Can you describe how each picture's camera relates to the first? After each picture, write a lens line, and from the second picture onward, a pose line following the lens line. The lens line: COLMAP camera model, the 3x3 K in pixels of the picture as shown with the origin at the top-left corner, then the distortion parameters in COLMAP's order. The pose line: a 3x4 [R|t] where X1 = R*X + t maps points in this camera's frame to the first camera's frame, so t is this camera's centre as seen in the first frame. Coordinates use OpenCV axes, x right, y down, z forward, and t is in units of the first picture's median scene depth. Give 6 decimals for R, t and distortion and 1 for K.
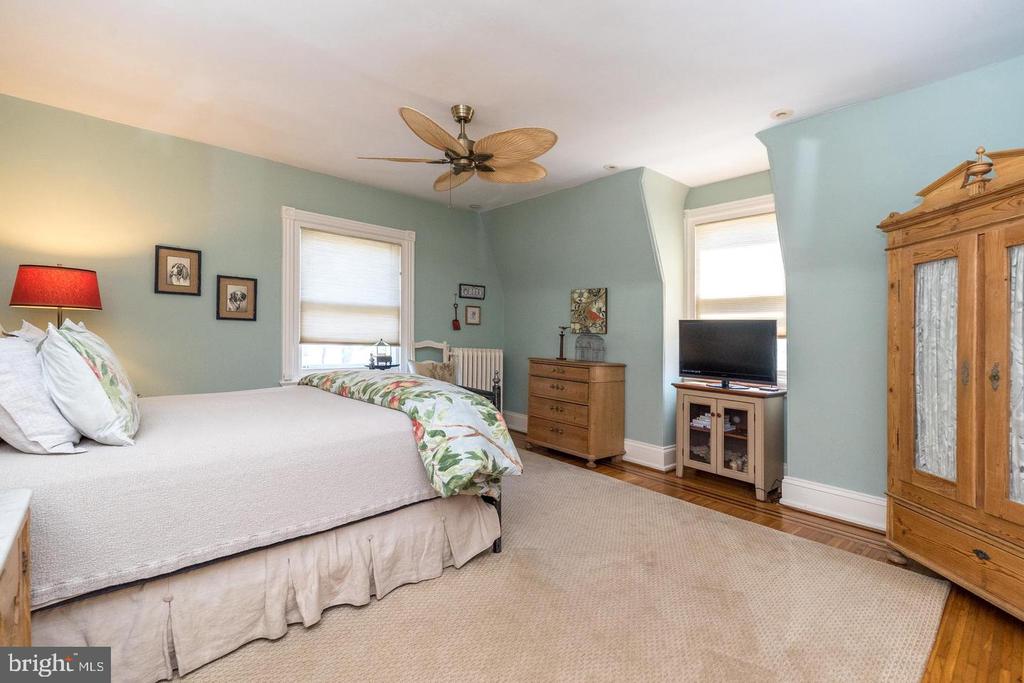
lens RADIAL K [[446.1, 0, 511.8], [0, 446.1, 336.1], [0, 0, 1]] dist [0.005120, 0.001204]
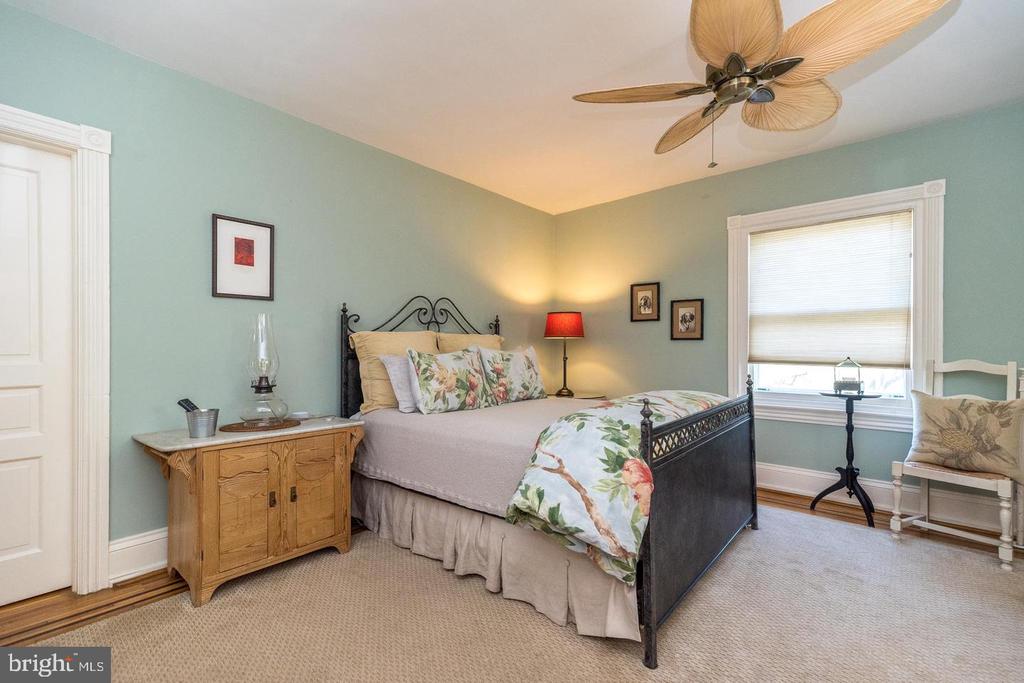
lens RADIAL K [[446.1, 0, 507.9], [0, 446.1, 356.5], [0, 0, 1]] dist [0.005120, 0.001204]
pose [[0.142938, -0.007471, -0.989703, 0.383938], [0.004759, 0.999965, -0.006861, 0.008933], [0.989720, -0.003729, 0.142969, 0.428777]]
